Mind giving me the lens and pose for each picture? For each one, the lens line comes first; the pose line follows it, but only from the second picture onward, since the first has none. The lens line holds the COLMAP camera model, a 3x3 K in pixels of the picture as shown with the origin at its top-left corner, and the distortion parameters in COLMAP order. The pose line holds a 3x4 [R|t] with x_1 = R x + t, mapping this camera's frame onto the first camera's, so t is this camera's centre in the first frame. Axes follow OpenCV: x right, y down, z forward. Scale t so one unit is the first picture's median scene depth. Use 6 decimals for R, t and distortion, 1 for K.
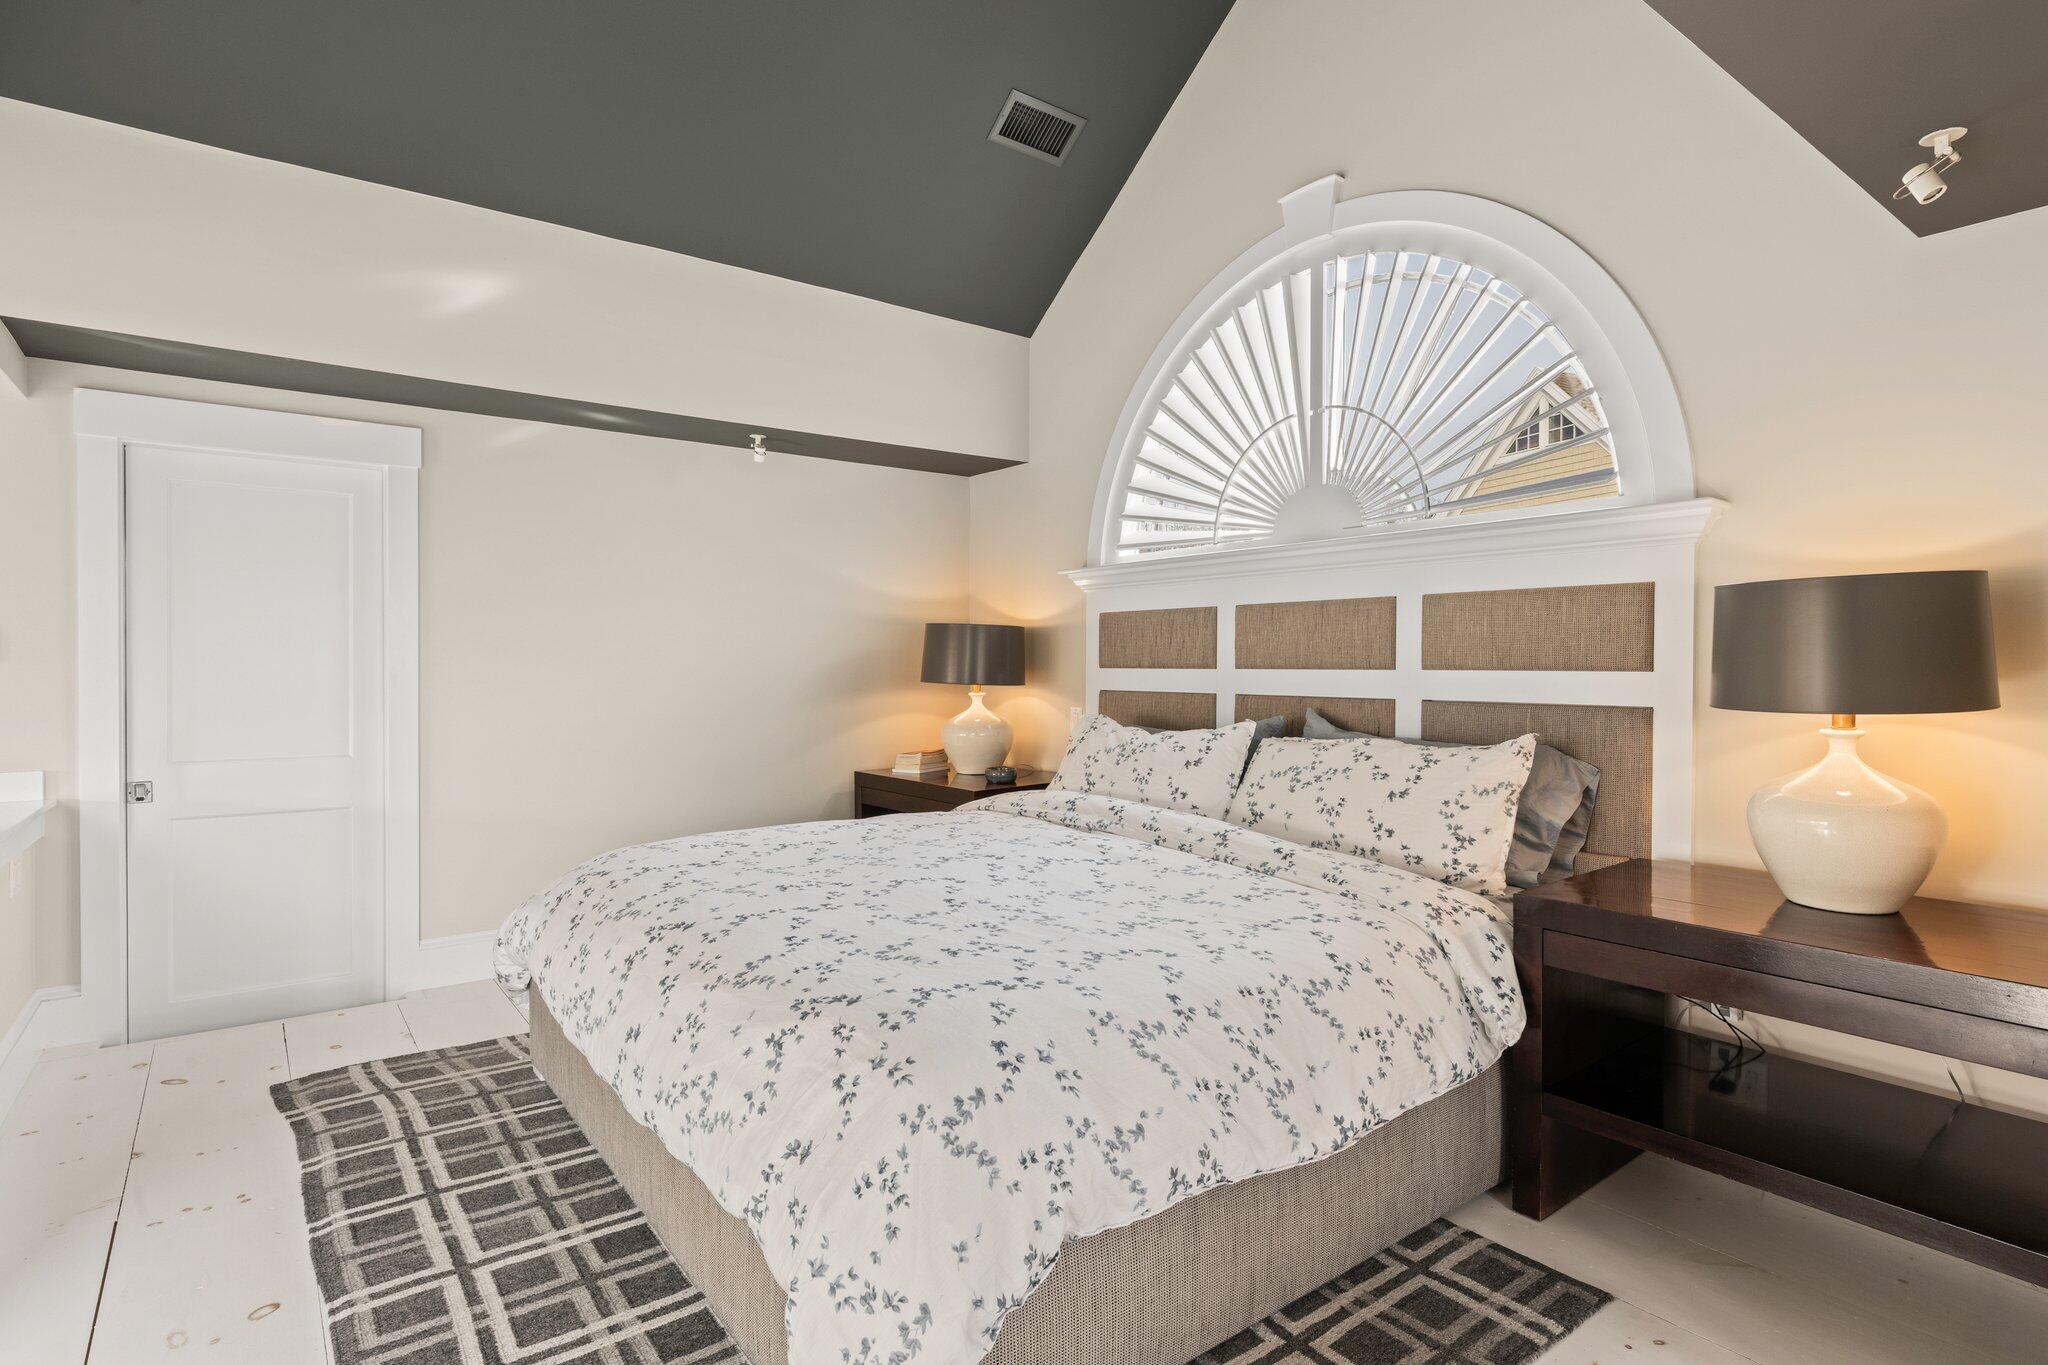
lens RADIAL K [[1056.8, 0, 1018.3], [0, 1056.8, 673.4], [0, 0, 1]] dist [-0.016212, -0.000001]
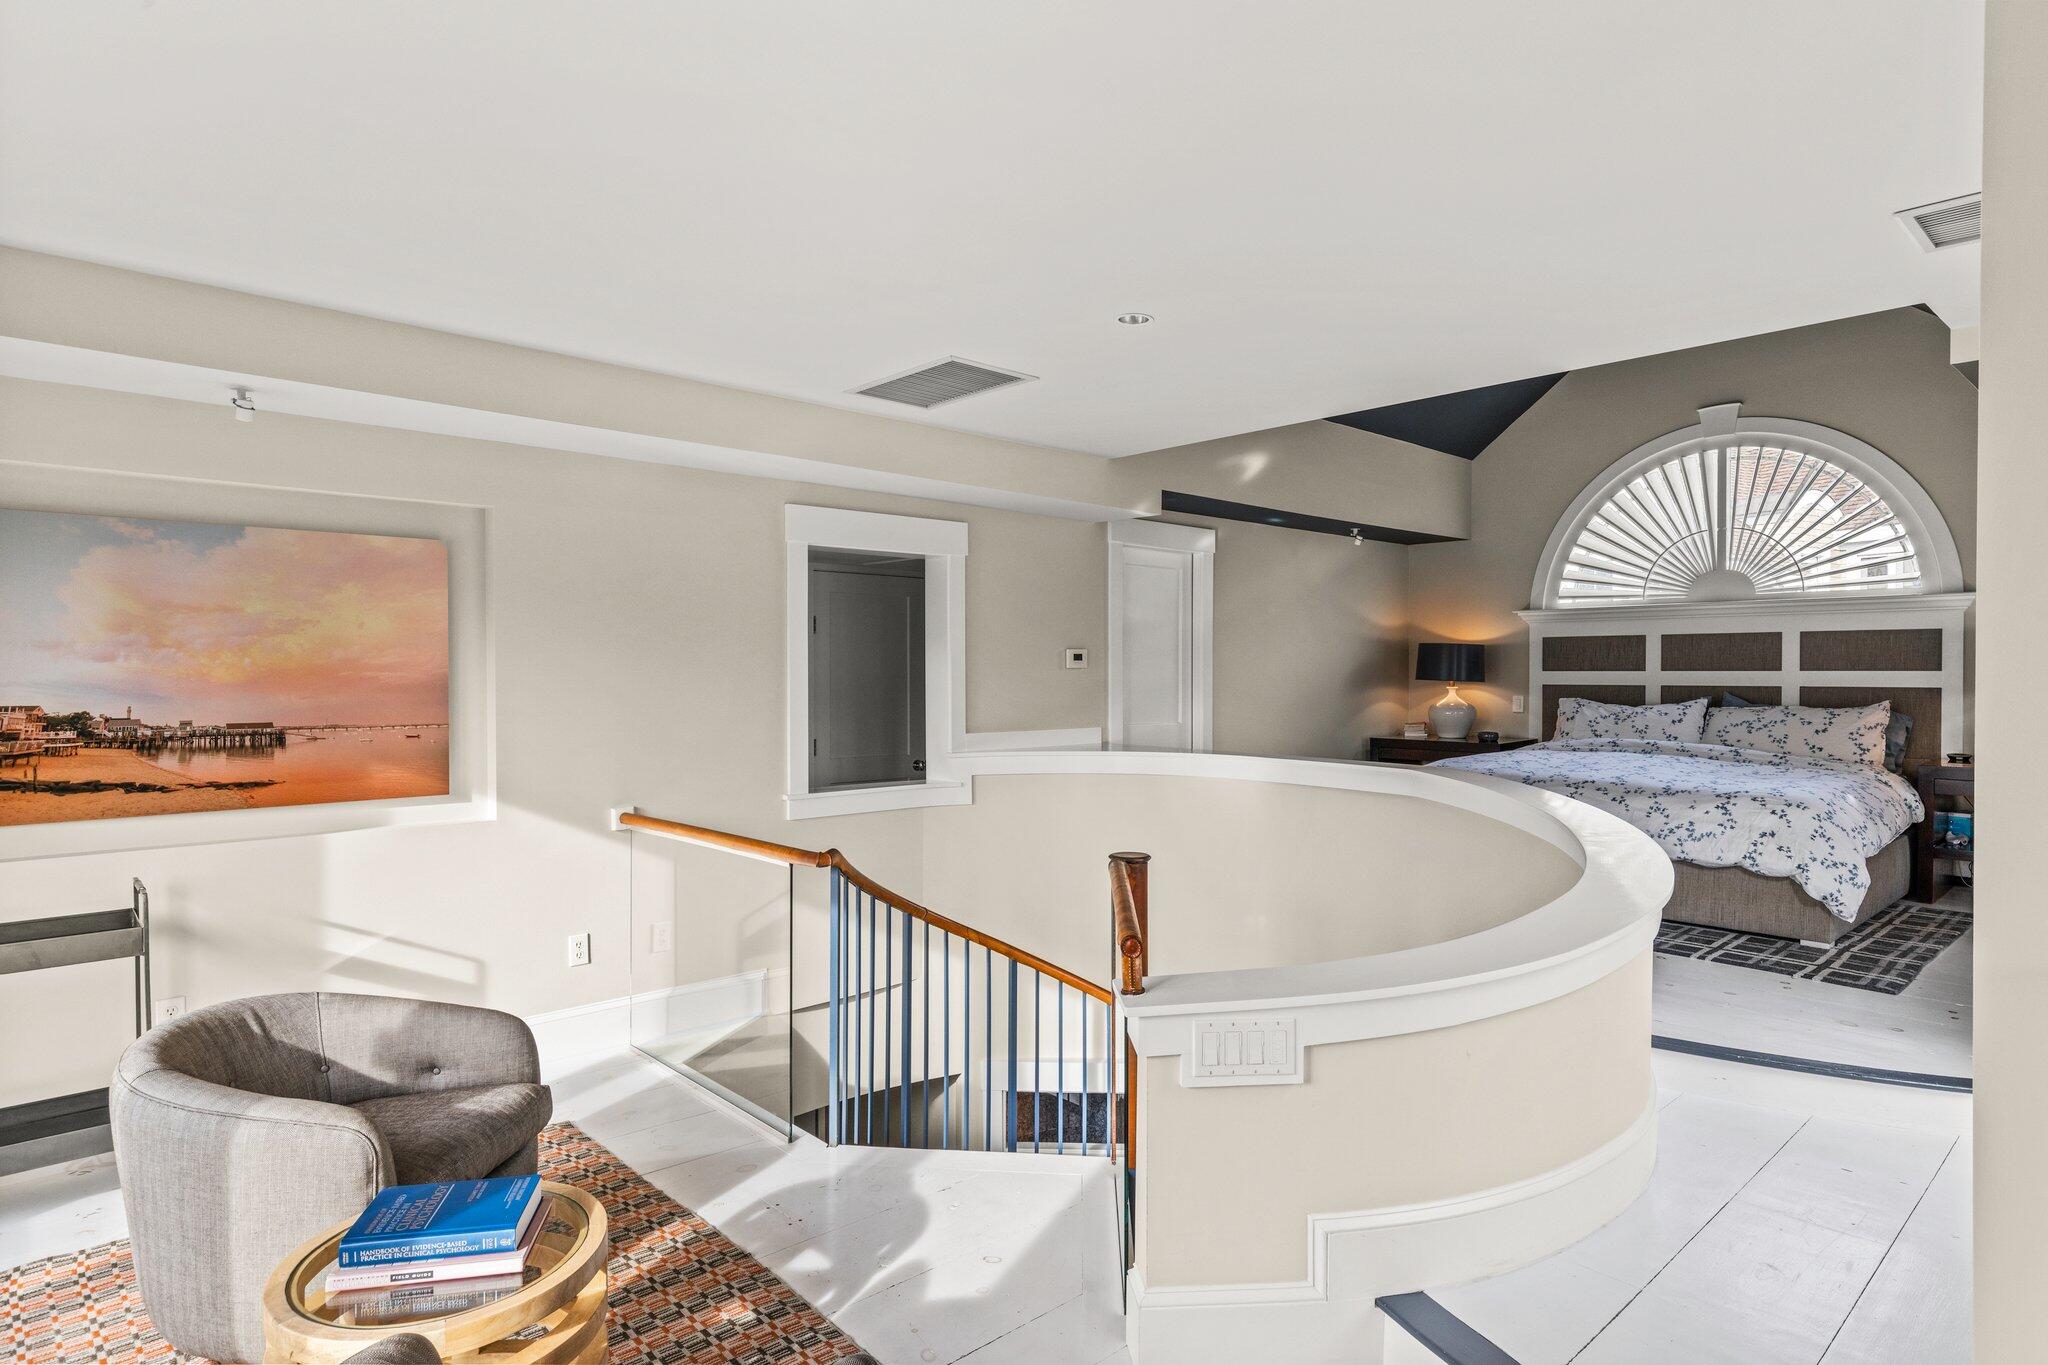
lens RADIAL K [[1137.9, 0, 1029.7], [0, 1137.9, 686.8], [0, 0, 1]] dist [0.005569, 0.000709]
pose [[0.994541, -0.003800, 0.104274, -1.067578], [0.003095, 0.999971, 0.006925, 0.005850], [-0.104298, -0.006564, 0.994524, -0.801361]]
